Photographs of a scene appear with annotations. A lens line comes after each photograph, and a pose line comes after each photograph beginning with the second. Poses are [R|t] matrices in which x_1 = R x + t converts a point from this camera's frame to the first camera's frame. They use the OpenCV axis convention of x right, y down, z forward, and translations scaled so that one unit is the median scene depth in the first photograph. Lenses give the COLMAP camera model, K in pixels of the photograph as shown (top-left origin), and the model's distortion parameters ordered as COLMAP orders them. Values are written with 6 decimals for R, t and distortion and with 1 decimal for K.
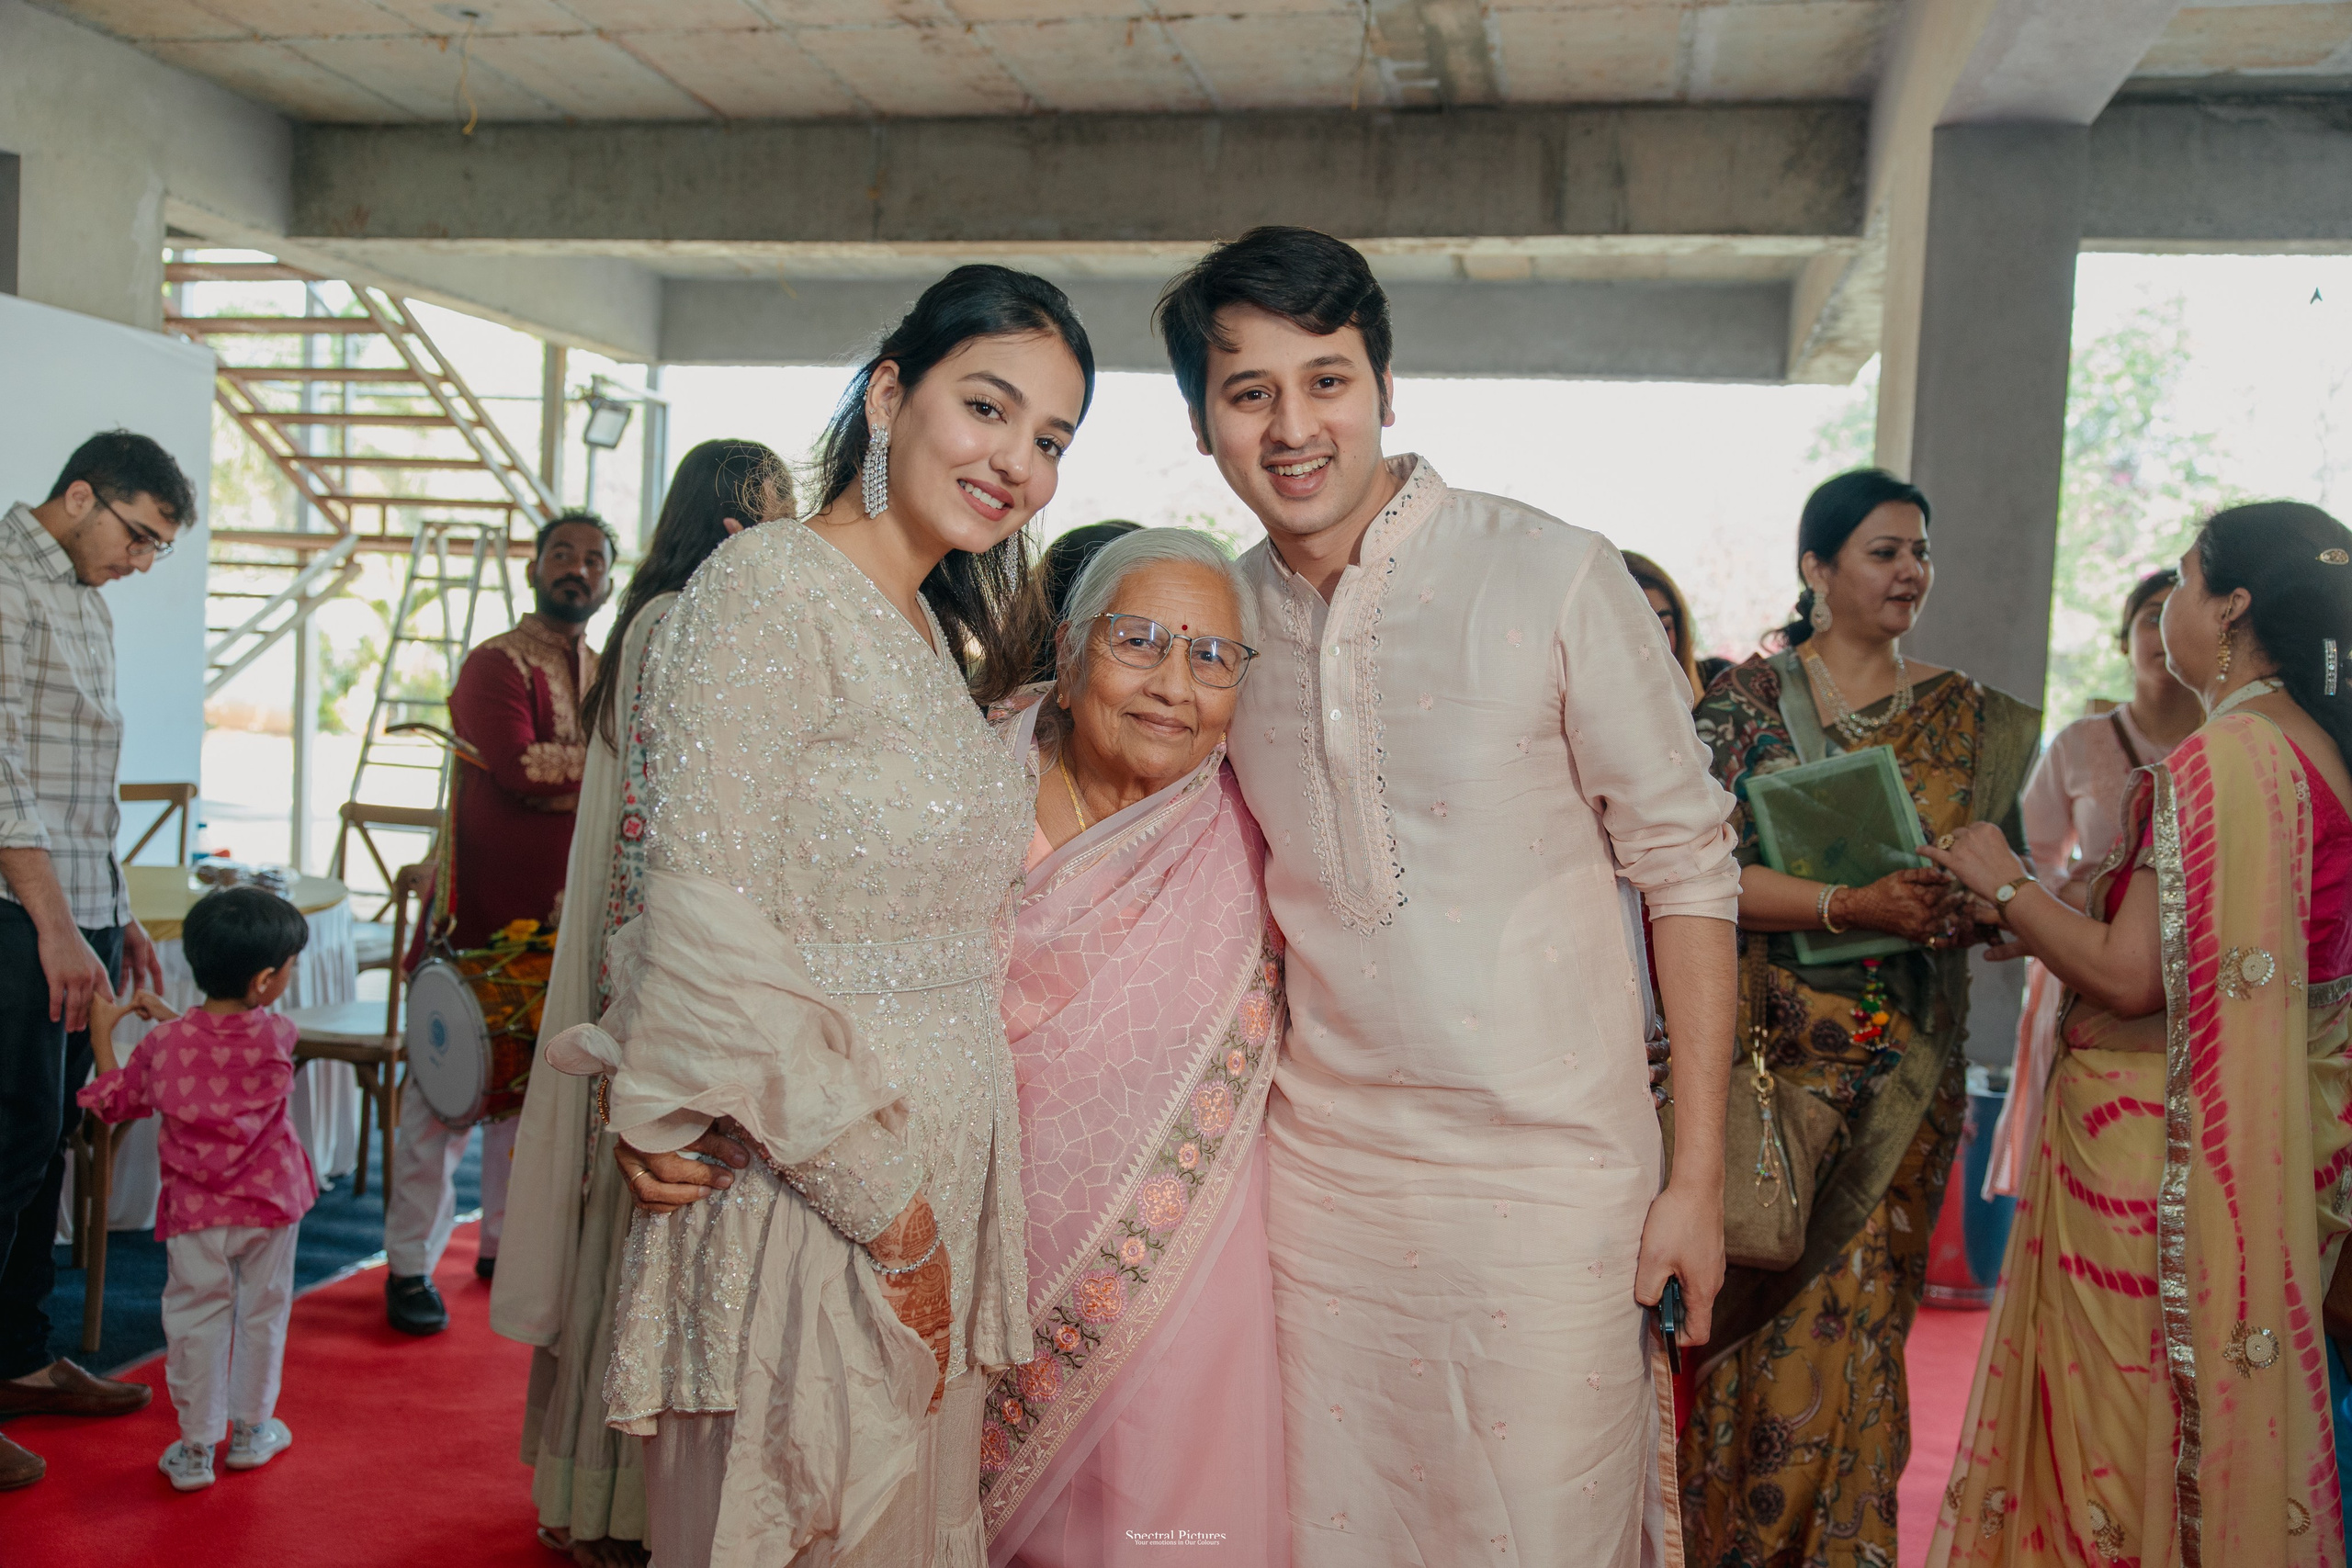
lens RADIAL K [[2033.4, 0, 1176.0], [0, 2033.4, 784.0], [0, 0, 1]] dist [0.002178, 0.008145]
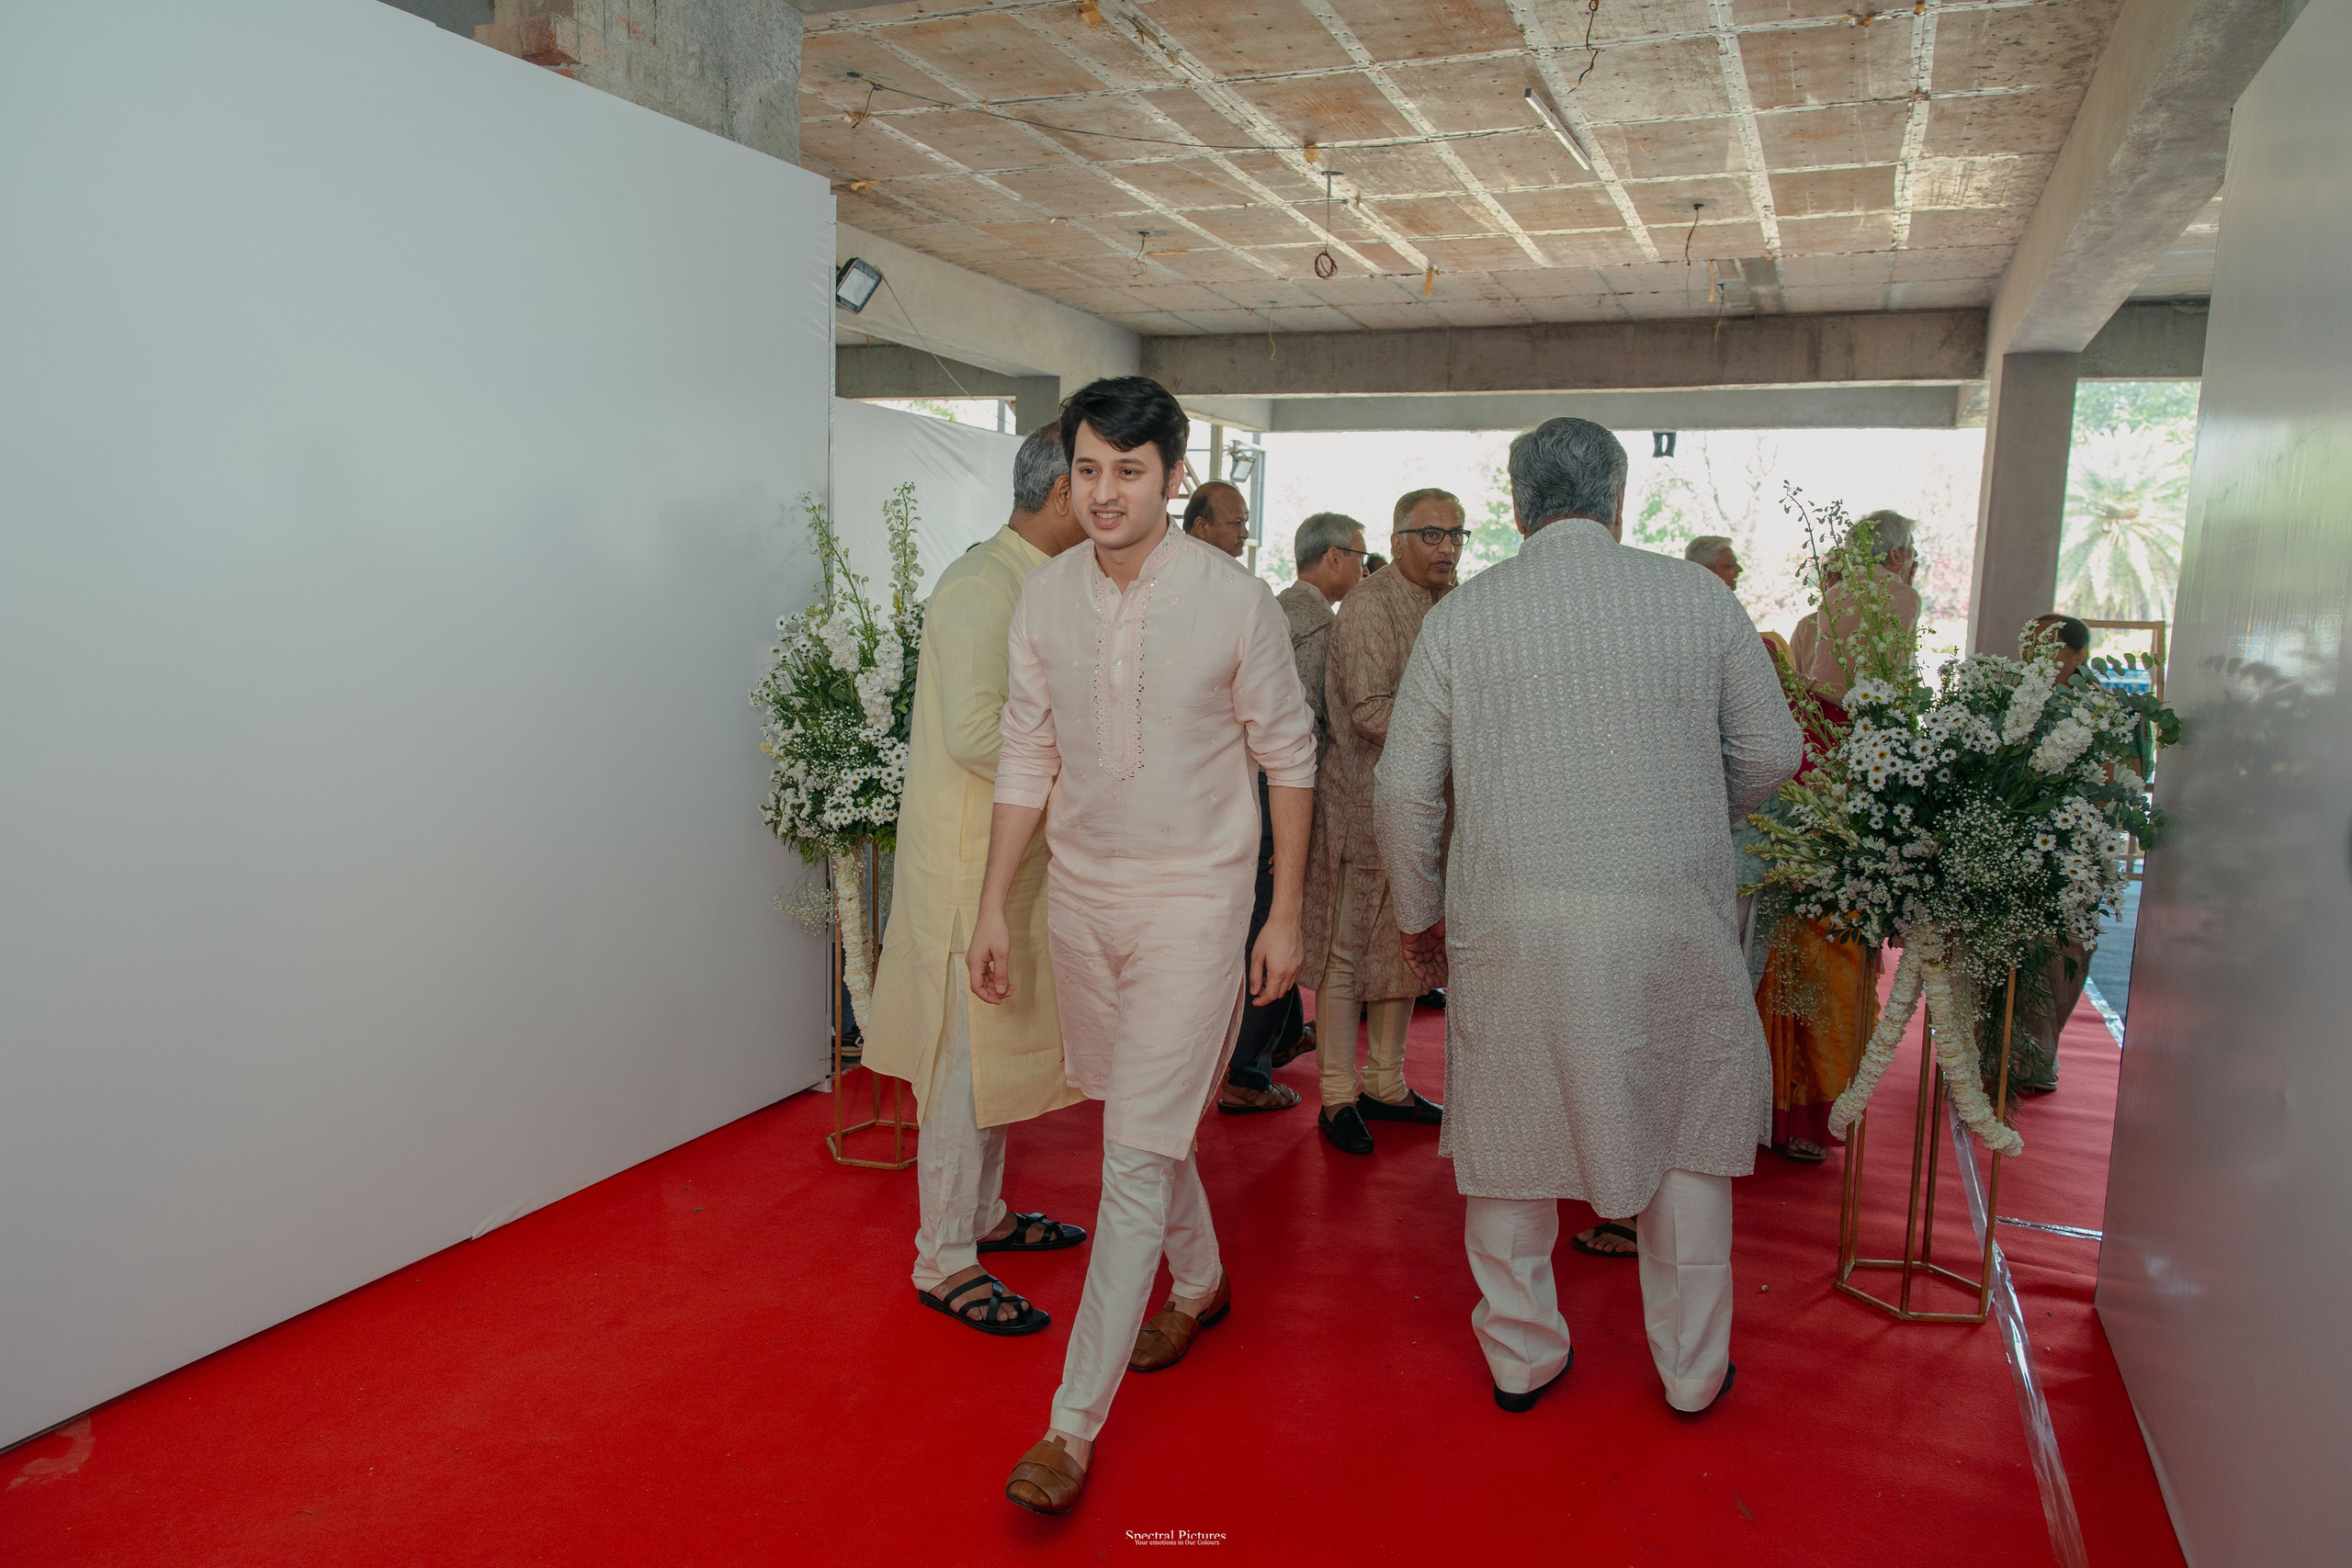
lens RADIAL K [[1722.5, 0, 1176.0], [0, 1722.5, 784.0], [0, 0, 1]] dist [-0.003071, -0.005852]
pose [[0.987429, 0.002751, -0.158036, -0.149948], [0.006767, 0.998196, 0.059655, 0.007696], [0.157915, -0.059974, 0.985630, -0.712543]]
